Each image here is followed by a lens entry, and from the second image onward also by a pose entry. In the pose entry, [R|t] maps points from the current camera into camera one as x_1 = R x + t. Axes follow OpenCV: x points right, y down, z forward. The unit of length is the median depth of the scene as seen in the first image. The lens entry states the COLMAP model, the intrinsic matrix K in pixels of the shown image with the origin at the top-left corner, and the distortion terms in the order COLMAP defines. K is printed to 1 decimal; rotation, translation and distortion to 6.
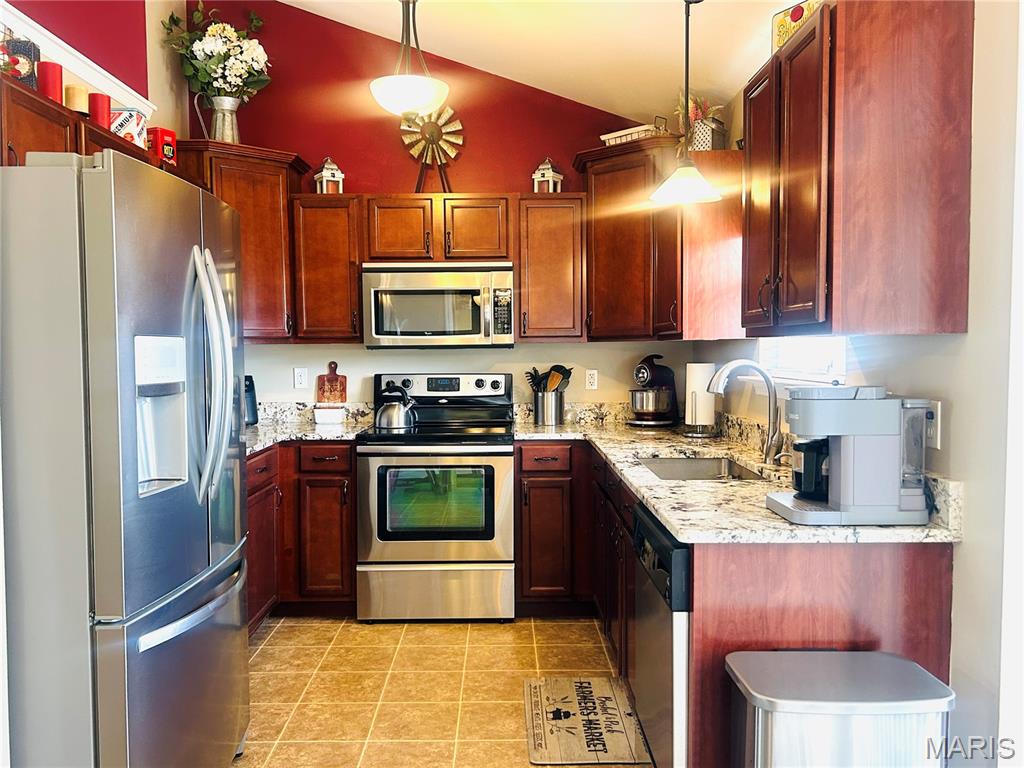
lens RADIAL K [[860.5, 0, 509.1], [0, 860.5, 386.0], [0, 0, 1]] dist [0.056837, -0.026457]
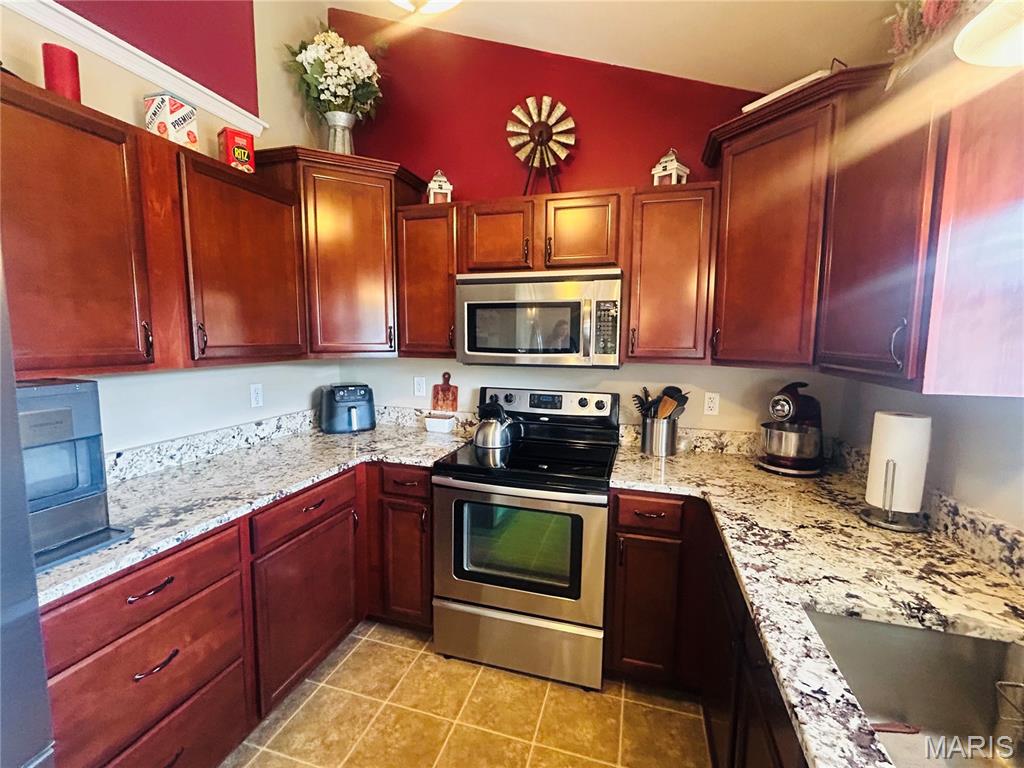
lens RADIAL K [[448.3, 0, 511.4], [0, 448.3, 383.9], [0, 0, 1]] dist [-0.002015, 0.001502]
pose [[0.957128, 0.047205, -0.285791, 0.031713], [-0.030072, 0.997494, 0.064046, -0.055845], [0.288098, -0.052706, 0.956149, 0.536567]]
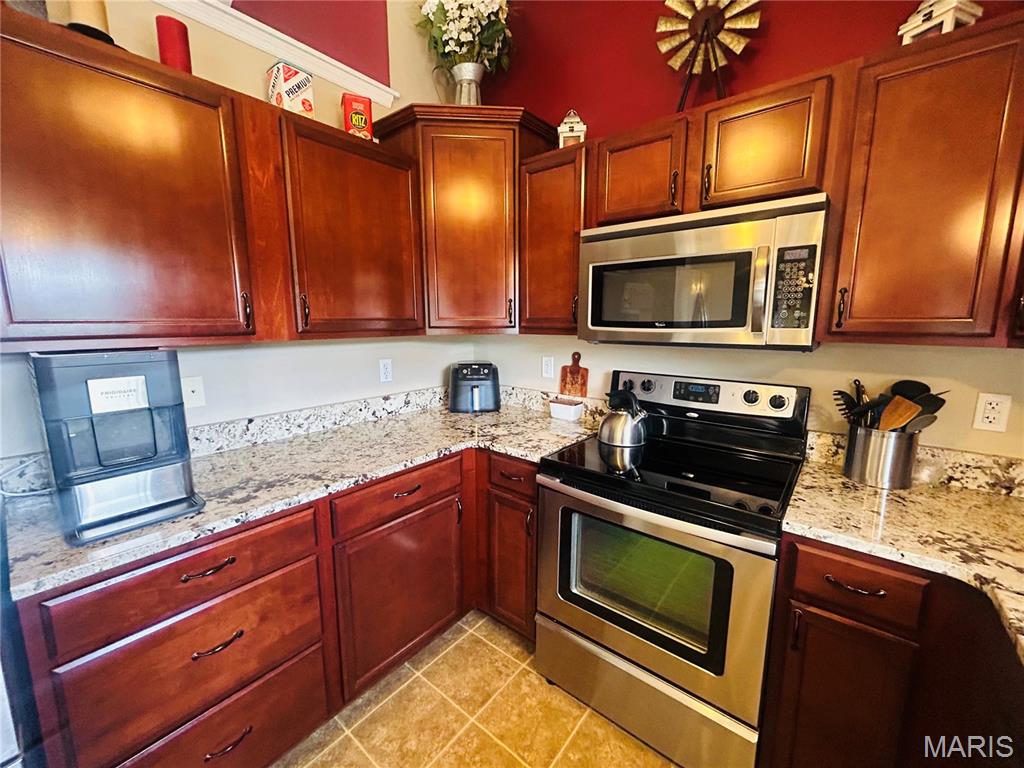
lens RADIAL K [[416.7, 0, 510.5], [0, 416.7, 384.1], [0, 0, 1]] dist [-0.000822, 0.000429]
pose [[0.772068, 0.104908, -0.626822, 0.026716], [-0.035334, 0.991842, 0.122478, -0.050103], [0.634557, -0.072413, 0.769476, 0.657284]]
